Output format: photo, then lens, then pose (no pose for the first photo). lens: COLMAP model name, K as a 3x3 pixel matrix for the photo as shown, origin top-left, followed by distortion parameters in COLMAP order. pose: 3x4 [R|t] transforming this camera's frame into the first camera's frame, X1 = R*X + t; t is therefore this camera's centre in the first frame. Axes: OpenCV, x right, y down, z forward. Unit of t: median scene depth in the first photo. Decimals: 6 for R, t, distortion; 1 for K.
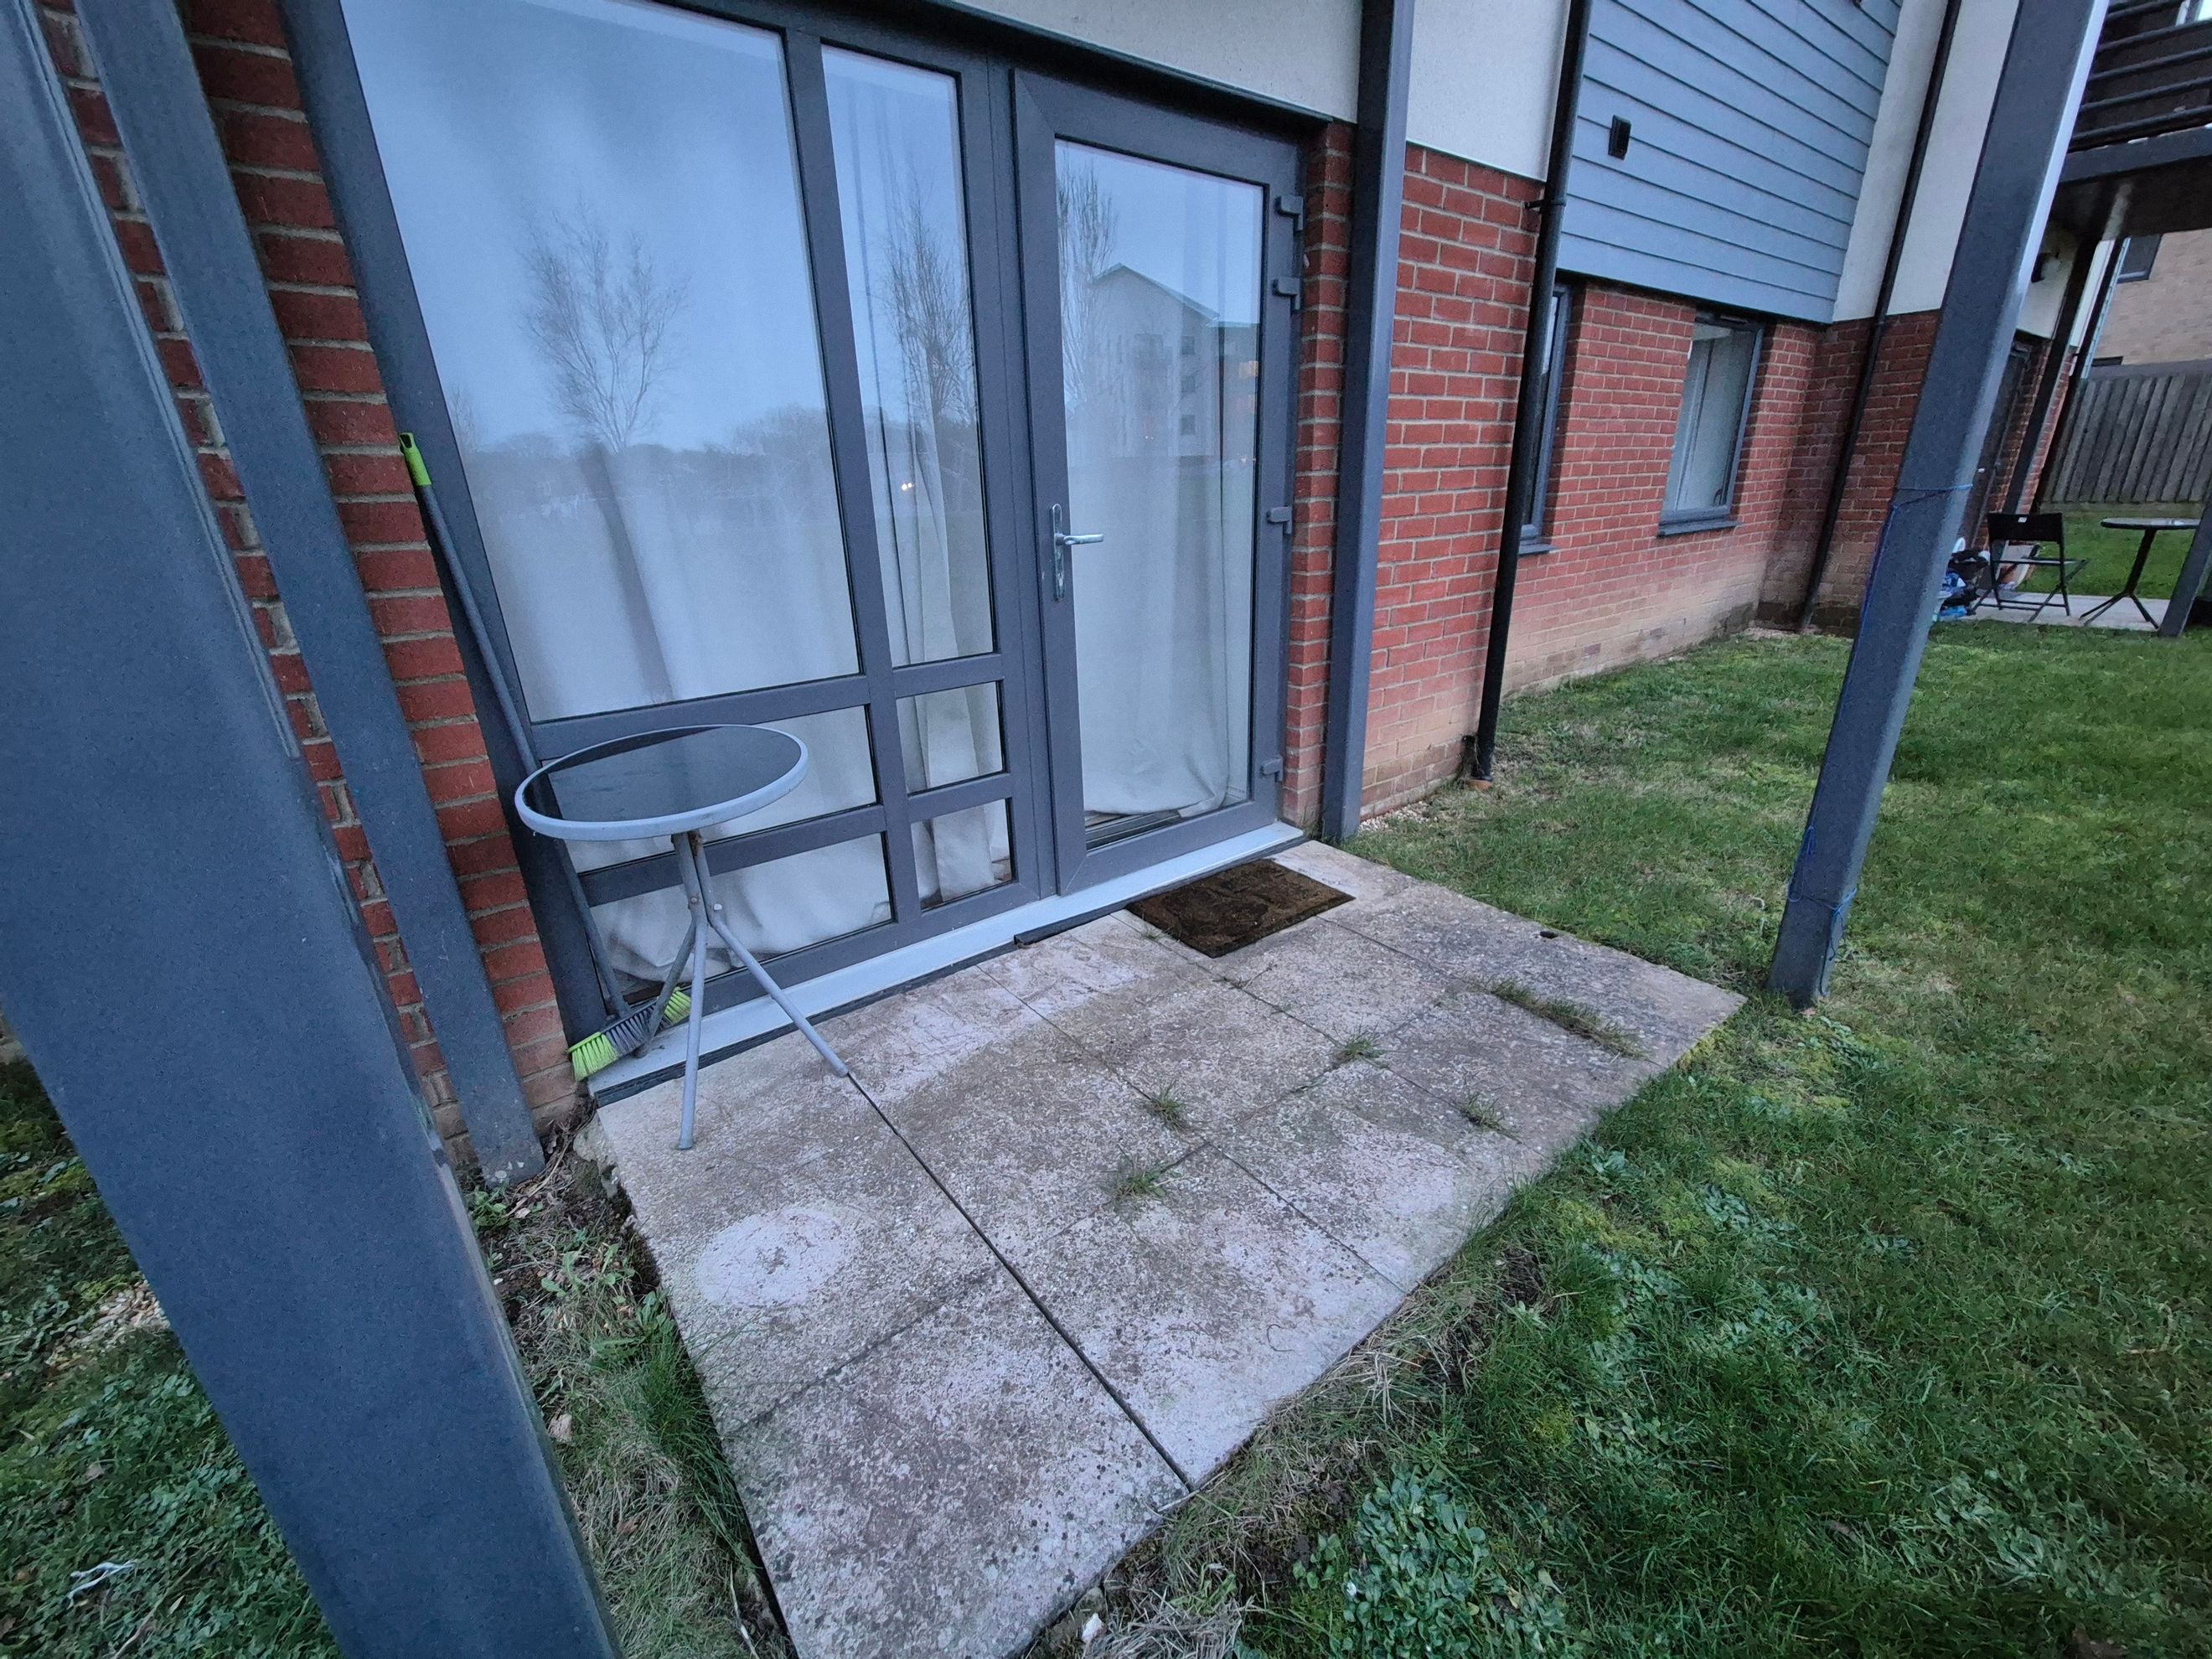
lens RADIAL K [[907.9, 0, 1106.0], [0, 907.9, 829.5], [0, 0, 1]] dist [-0.000645, 0.000047]
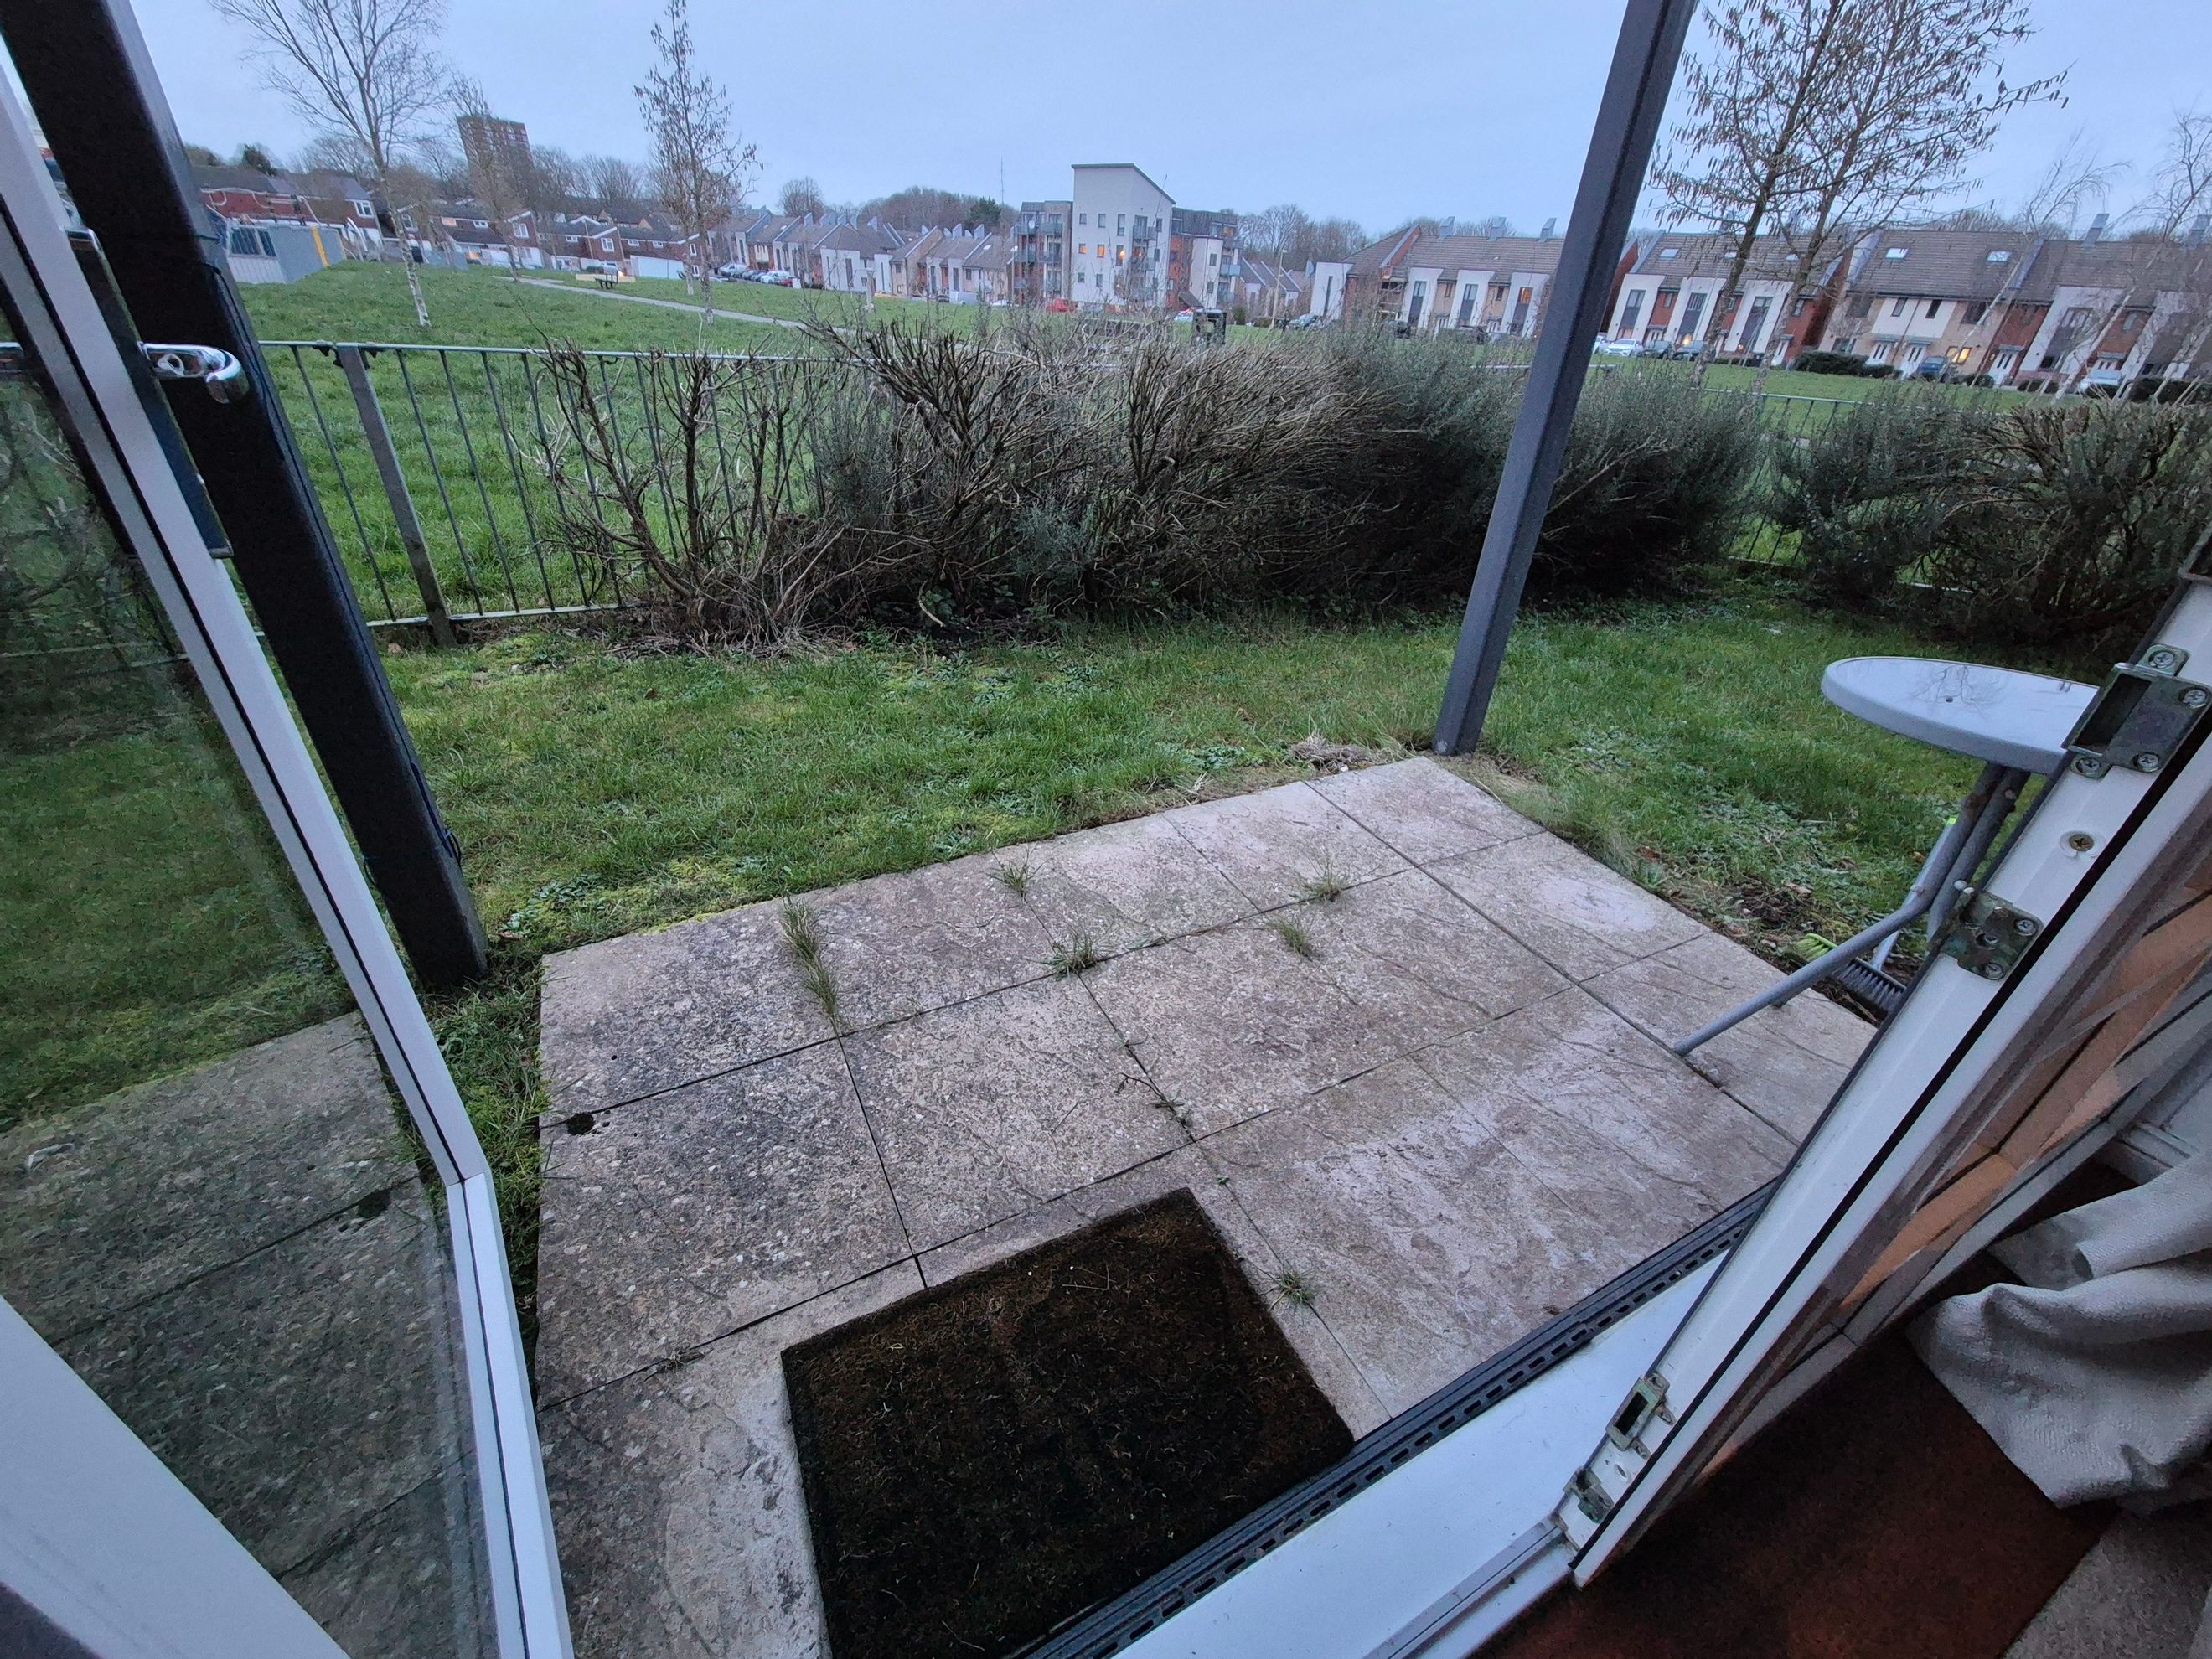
lens RADIAL K [[907.9, 0, 1106.0], [0, 907.9, 829.5], [0, 0, 1]] dist [-0.000645, 0.000047]
pose [[-0.983375, -0.119202, 0.136985, 0.148978], [0.034251, 0.619072, 0.784587, -0.559426], [-0.178328, 0.776235, -0.604697, 1.507398]]
